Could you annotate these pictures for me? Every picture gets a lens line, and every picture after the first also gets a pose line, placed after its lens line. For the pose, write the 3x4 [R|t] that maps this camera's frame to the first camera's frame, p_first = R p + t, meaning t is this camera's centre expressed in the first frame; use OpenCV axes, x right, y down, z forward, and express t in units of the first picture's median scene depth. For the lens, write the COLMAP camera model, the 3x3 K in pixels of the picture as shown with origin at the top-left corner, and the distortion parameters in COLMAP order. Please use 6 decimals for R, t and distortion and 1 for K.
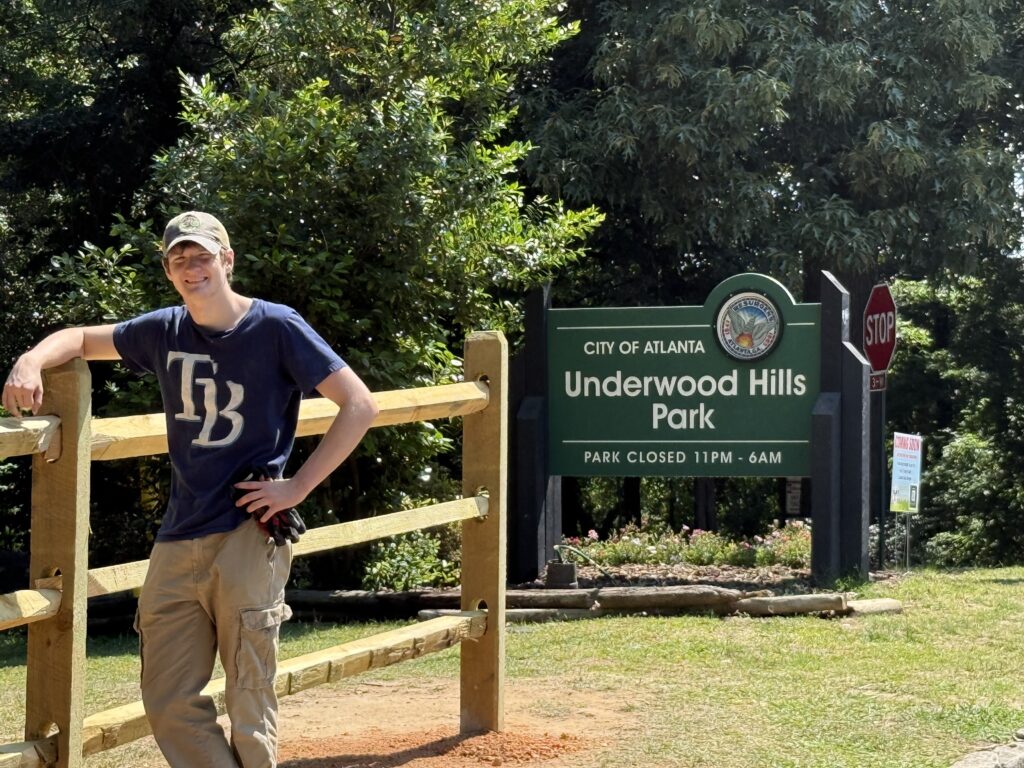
lens RADIAL K [[2815.7, 0, 512.0], [0, 2815.7, 384.0], [0, 0, 1]] dist [0.081877, 0.051271]
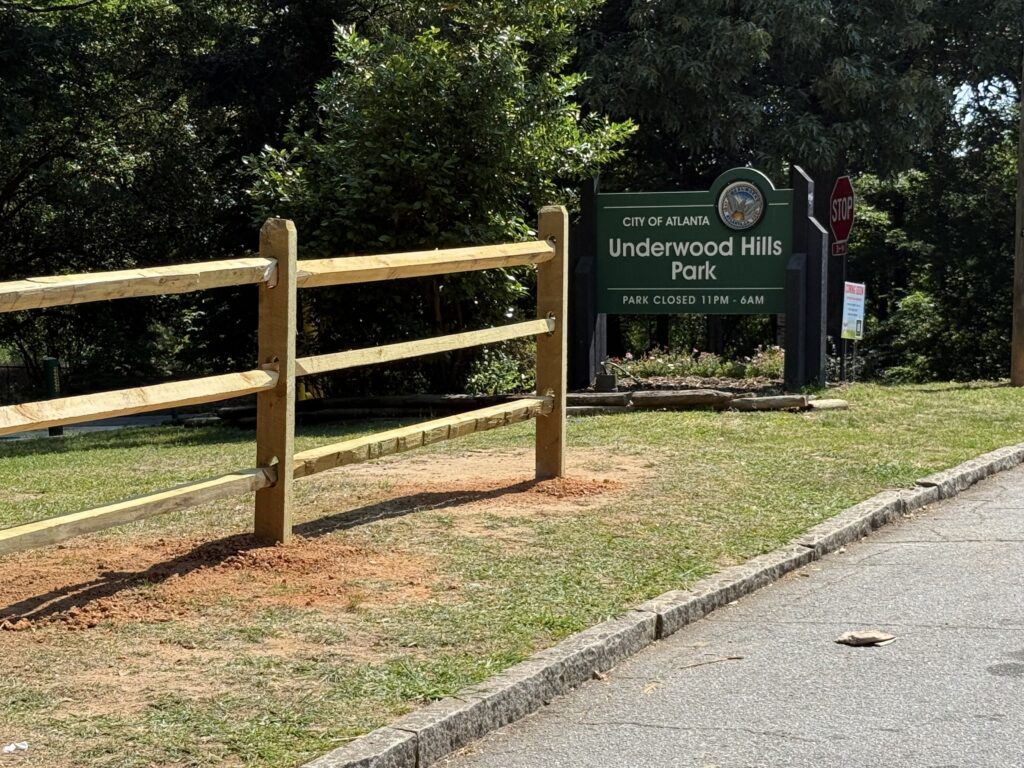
lens RADIAL K [[2208.5, 0, 512.0], [0, 2208.5, 384.0], [0, 0, 1]] dist [0.083706, -0.332571]
pose [[0.999635, 0.002255, -0.026910, 0.000207], [-0.000733, 0.998405, 0.056450, 0.005813], [0.026994, -0.056410, 0.998043, -0.100559]]
